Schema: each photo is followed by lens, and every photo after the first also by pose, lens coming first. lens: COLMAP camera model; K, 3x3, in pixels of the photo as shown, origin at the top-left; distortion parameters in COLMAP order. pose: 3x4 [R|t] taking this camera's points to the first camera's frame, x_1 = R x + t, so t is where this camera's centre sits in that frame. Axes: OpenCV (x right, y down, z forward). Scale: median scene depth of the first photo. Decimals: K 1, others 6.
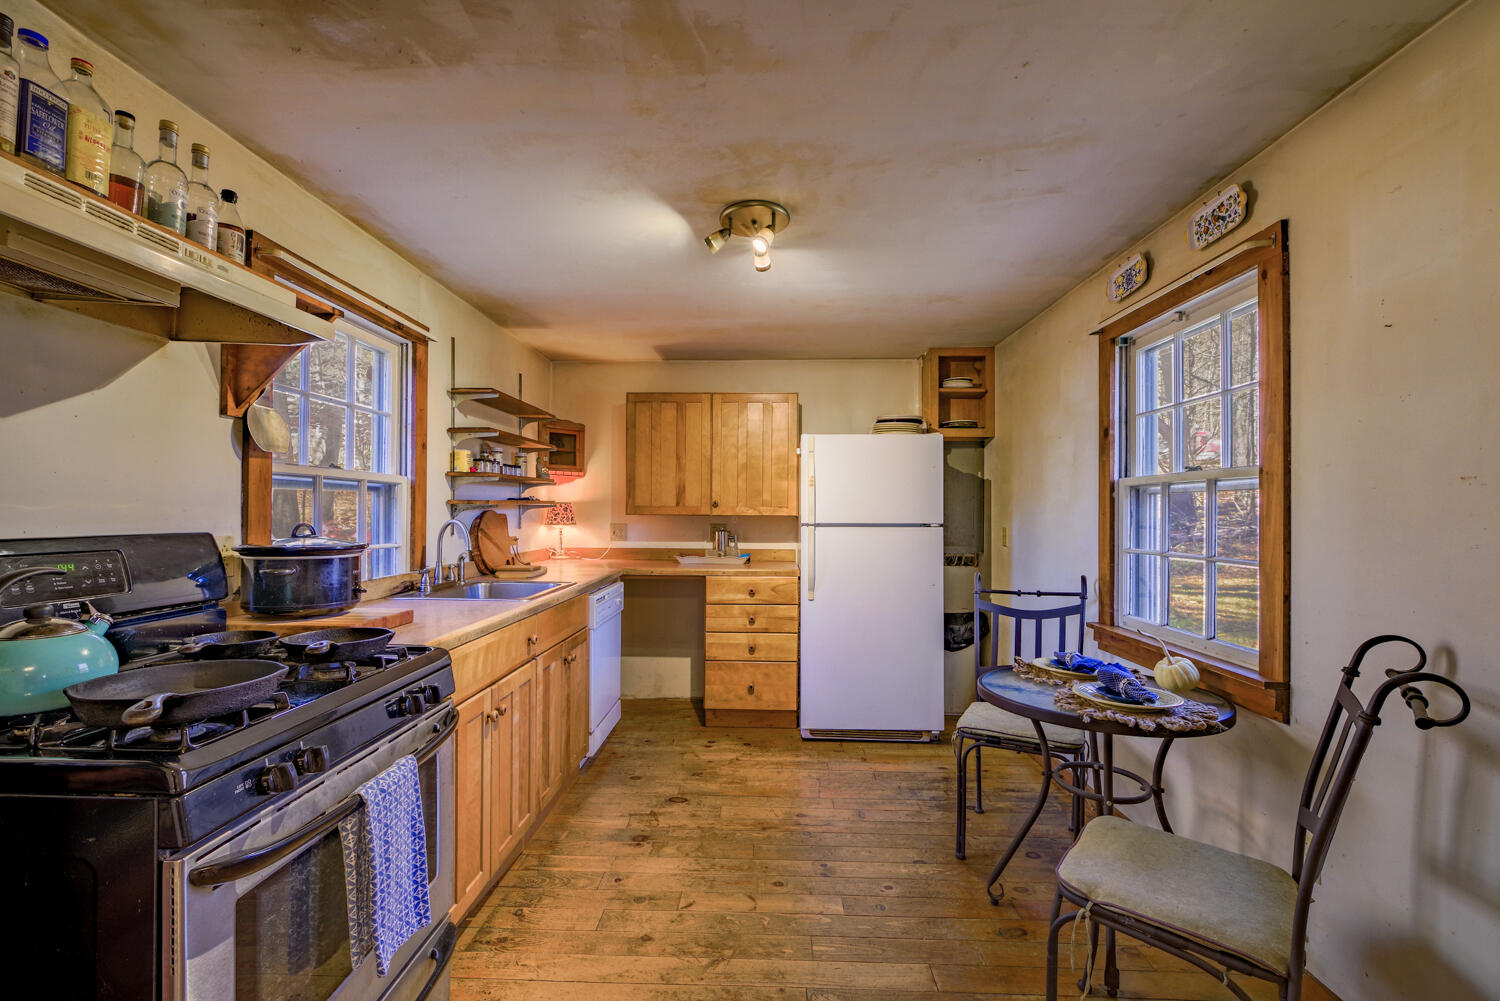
lens RADIAL K [[667.8, 0, 753.9], [0, 667.8, 504.8], [0, 0, 1]] dist [-0.022405, 0.000163]
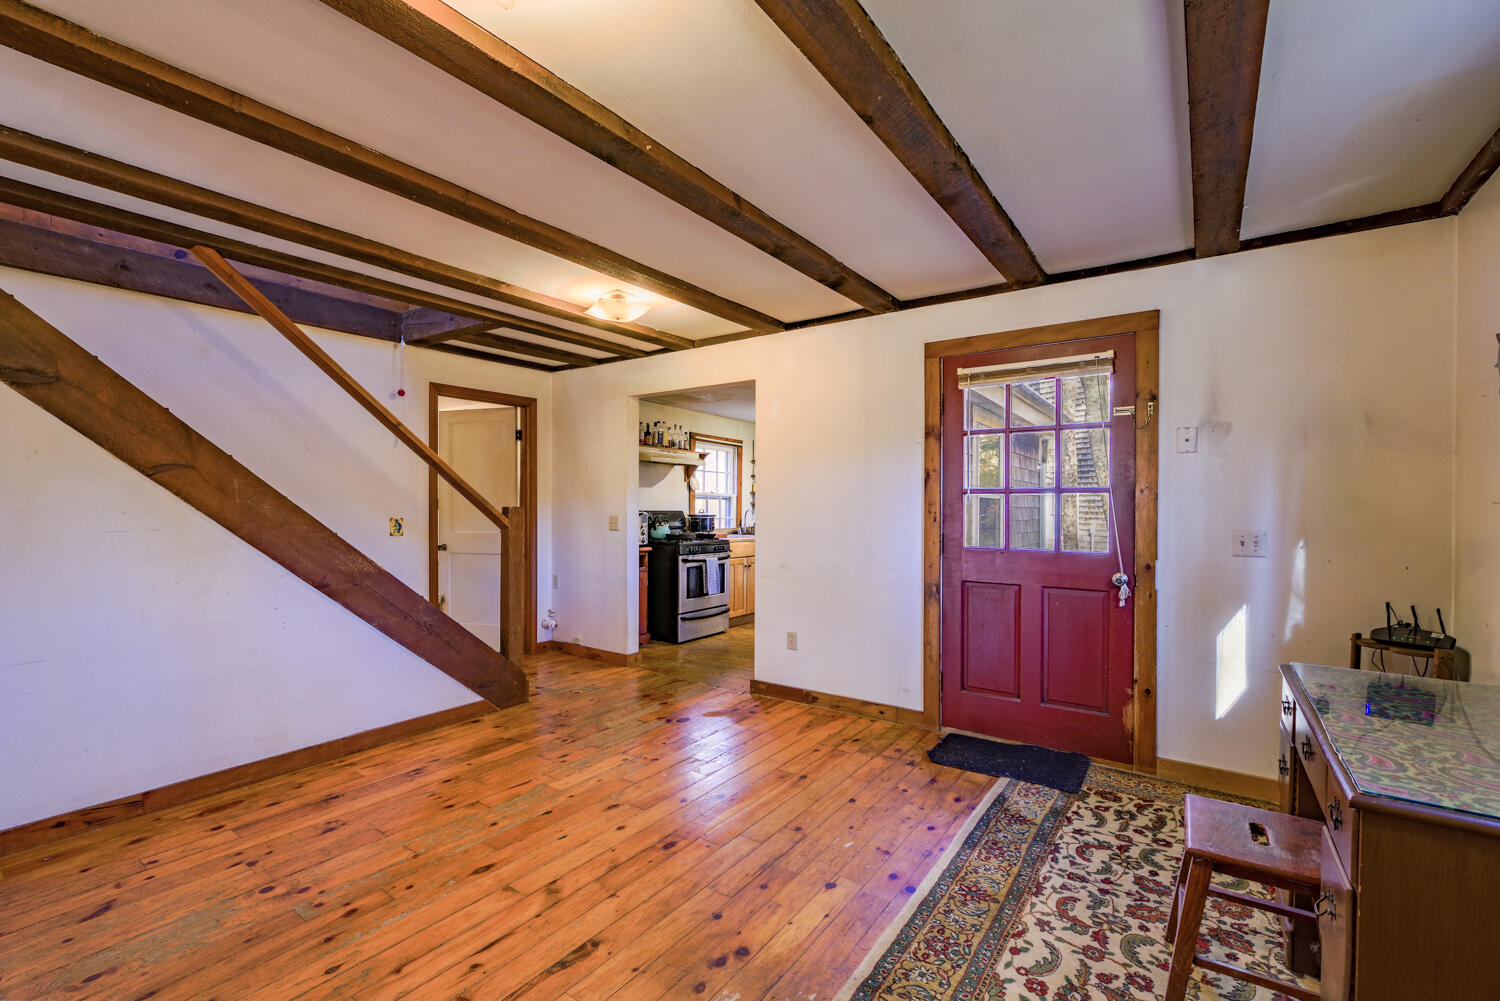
lens RADIAL K [[667.8, 0, 749.0], [0, 667.8, 503.6], [0, 0, 1]] dist [-0.022405, 0.000163]
pose [[0.839455, -0.000092, -0.543429, 1.739565], [-0.000478, 0.999999, -0.000907, 0.001977], [0.543429, 0.001021, 0.839455, -2.212394]]
